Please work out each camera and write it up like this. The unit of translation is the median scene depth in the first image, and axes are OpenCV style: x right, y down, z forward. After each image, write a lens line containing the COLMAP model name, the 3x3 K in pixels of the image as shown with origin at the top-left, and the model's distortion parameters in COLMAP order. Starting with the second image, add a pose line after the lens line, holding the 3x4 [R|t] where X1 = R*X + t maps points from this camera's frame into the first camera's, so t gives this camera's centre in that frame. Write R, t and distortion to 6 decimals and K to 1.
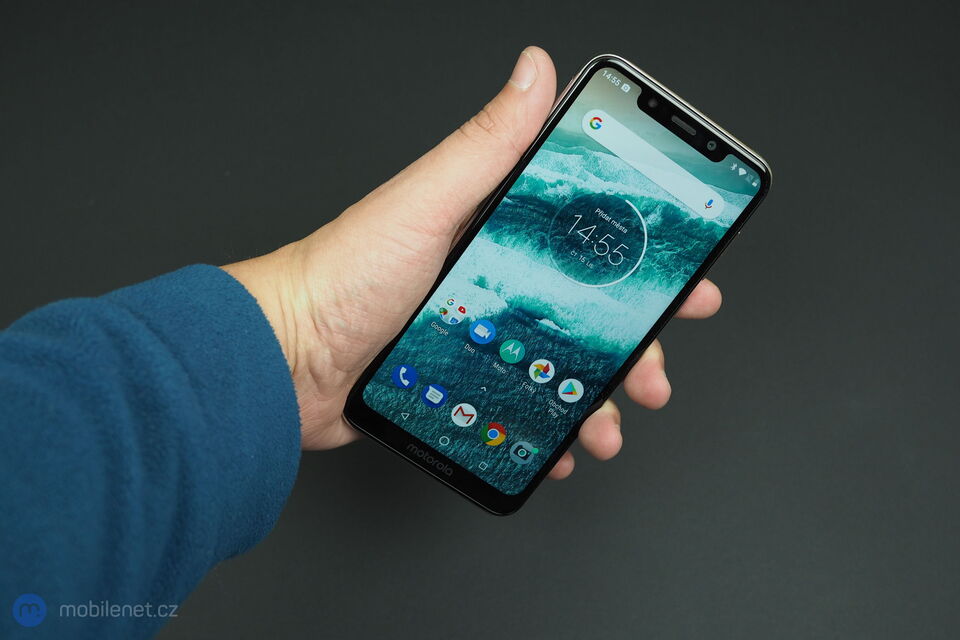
lens RADIAL K [[1414.5, 0, 476.2], [0, 1414.5, 326.3], [0, 0, 1]] dist [-0.142581, 0.000000]
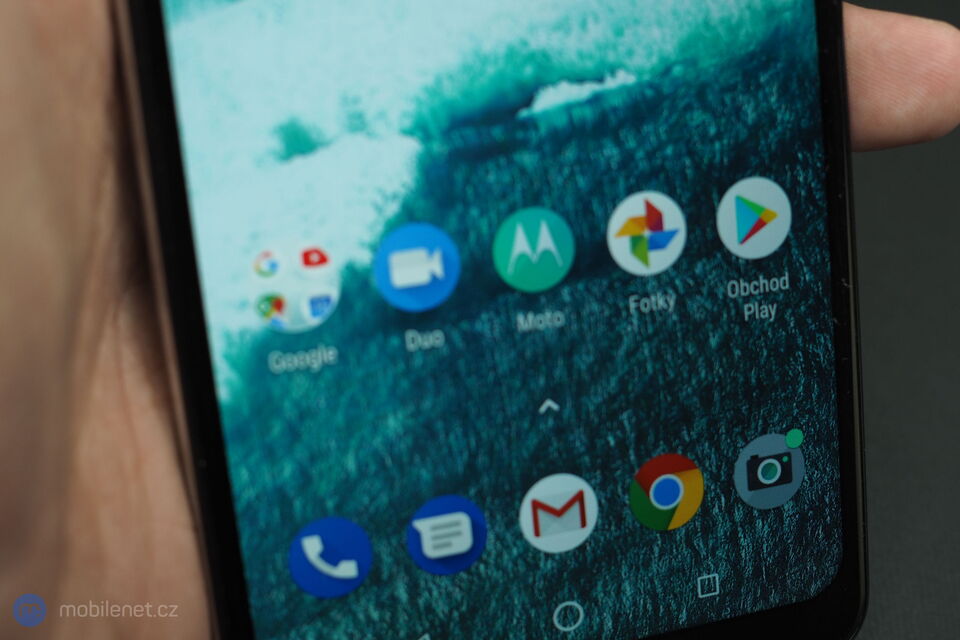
lens RADIAL K [[1414.5, 0, 477.9], [0, 1414.5, 322.8], [0, 0, 1]] dist [-0.142581, 0.000000]
pose [[0.726143, -0.684068, 0.069041, -0.014792], [0.686413, 0.727041, -0.015771, 0.026065], [-0.039408, 0.058842, 0.997489, 0.715636]]
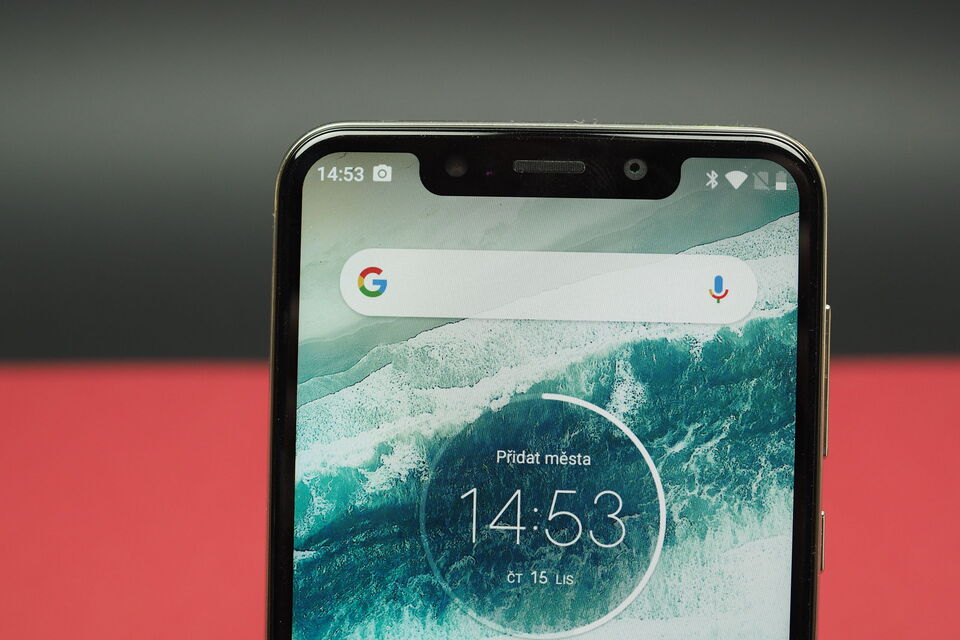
lens RADIAL K [[1414.5, 0, 473.8], [0, 1414.5, 319.7], [0, 0, 1]] dist [-0.142581, 0.000000]
pose [[0.827619, -0.559365, -0.046458, 0.119079], [0.504343, 0.777424, -0.375833, 0.036626], [0.246345, 0.287615, 0.925522, 0.599821]]
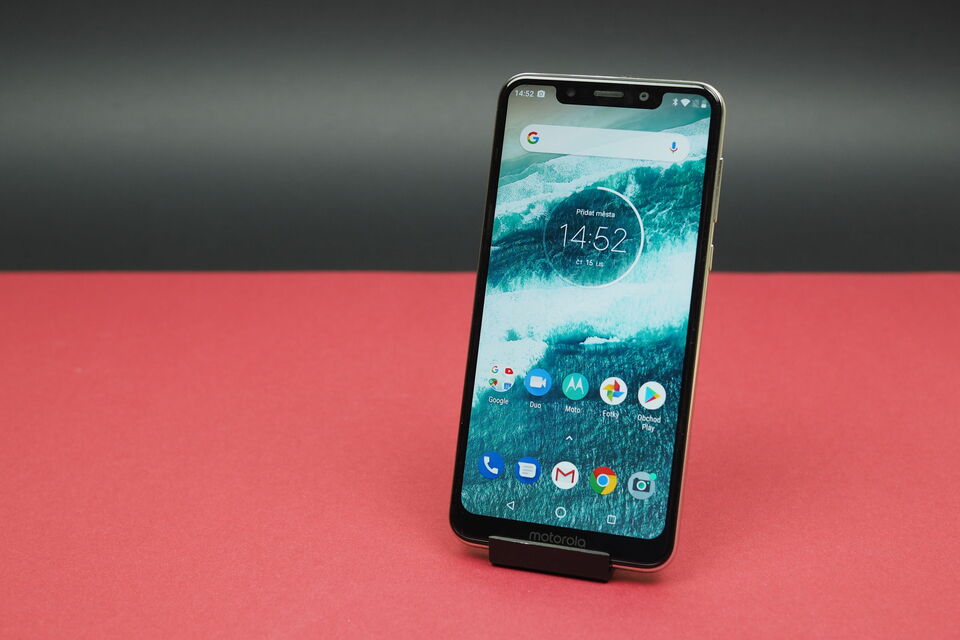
lens RADIAL K [[1414.5, 0, 472.5], [0, 1414.5, 316.5], [0, 0, 1]] dist [-0.142581, 0.000000]
pose [[0.842490, -0.491914, -0.219615, 0.201091], [0.331545, 0.794777, -0.508337, 0.444687], [0.424603, 0.355457, 0.832684, 0.174357]]
